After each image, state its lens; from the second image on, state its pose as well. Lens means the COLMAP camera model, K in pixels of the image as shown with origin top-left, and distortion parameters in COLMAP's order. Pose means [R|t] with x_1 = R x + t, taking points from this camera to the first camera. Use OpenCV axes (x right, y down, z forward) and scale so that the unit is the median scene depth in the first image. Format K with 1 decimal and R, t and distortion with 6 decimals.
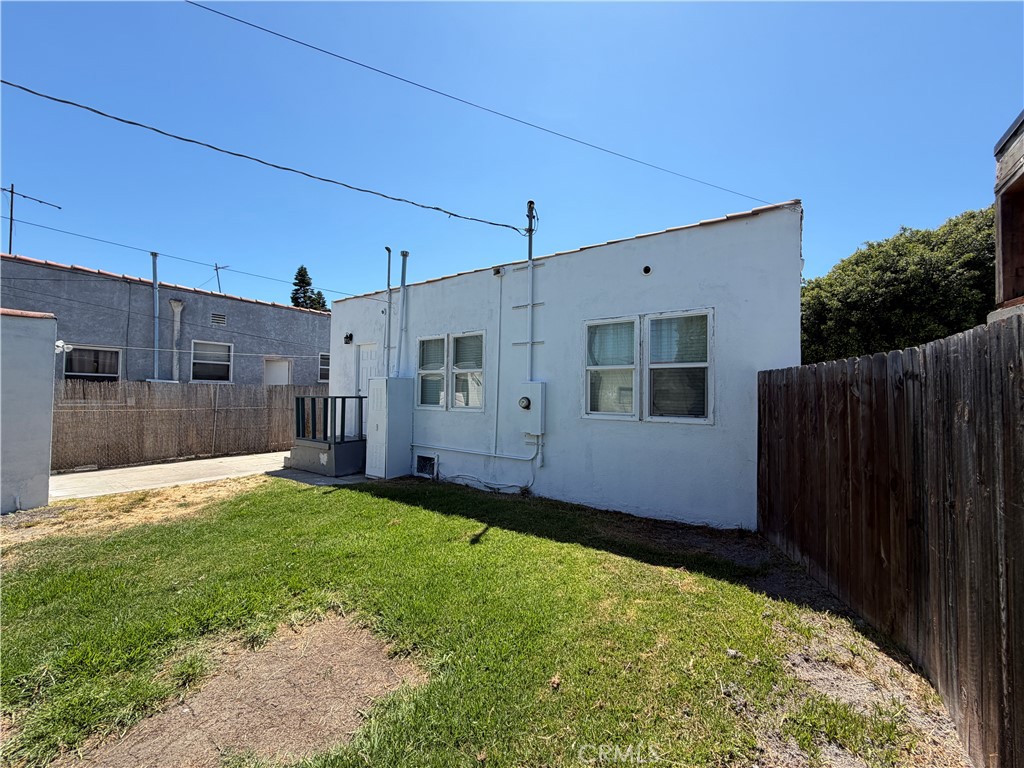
lens RADIAL K [[406.1, 0, 506.2], [0, 406.1, 382.7], [0, 0, 1]] dist [0.000298, 0.000281]
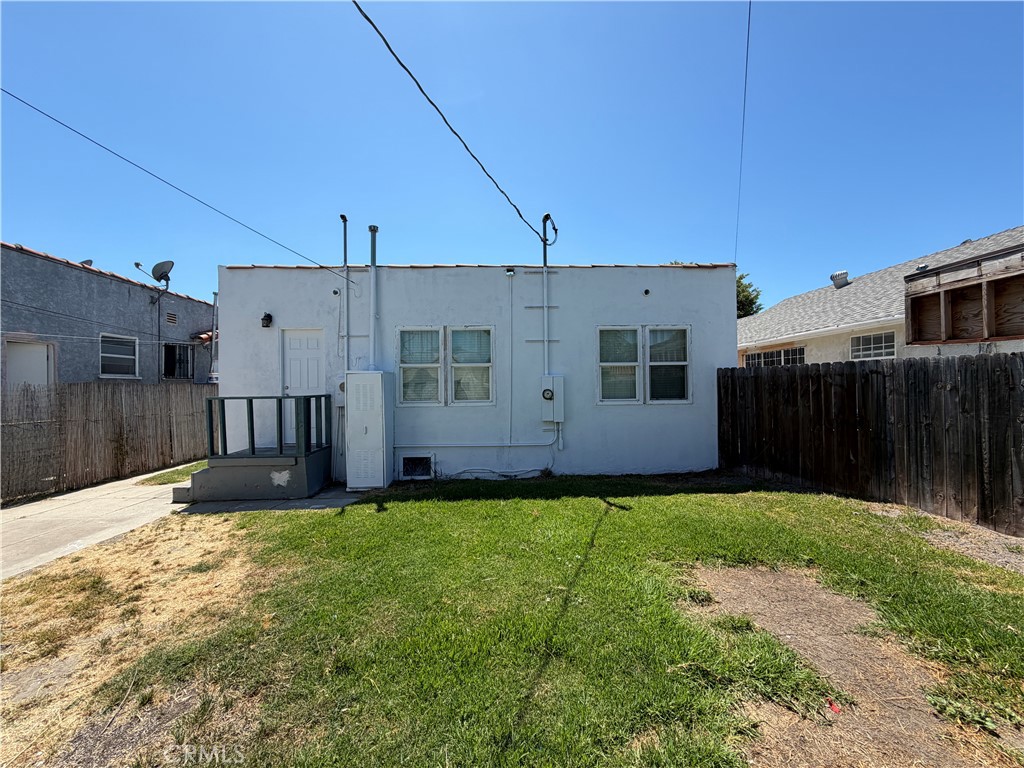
lens RADIAL K [[406.1, 0, 512.3], [0, 406.1, 383.0], [0, 0, 1]] dist [0.000298, 0.000281]
pose [[0.795122, -0.018378, 0.606171, -0.663415], [0.006368, 0.999739, 0.021958, -0.006863], [-0.606416, -0.013600, 0.795031, 0.155287]]
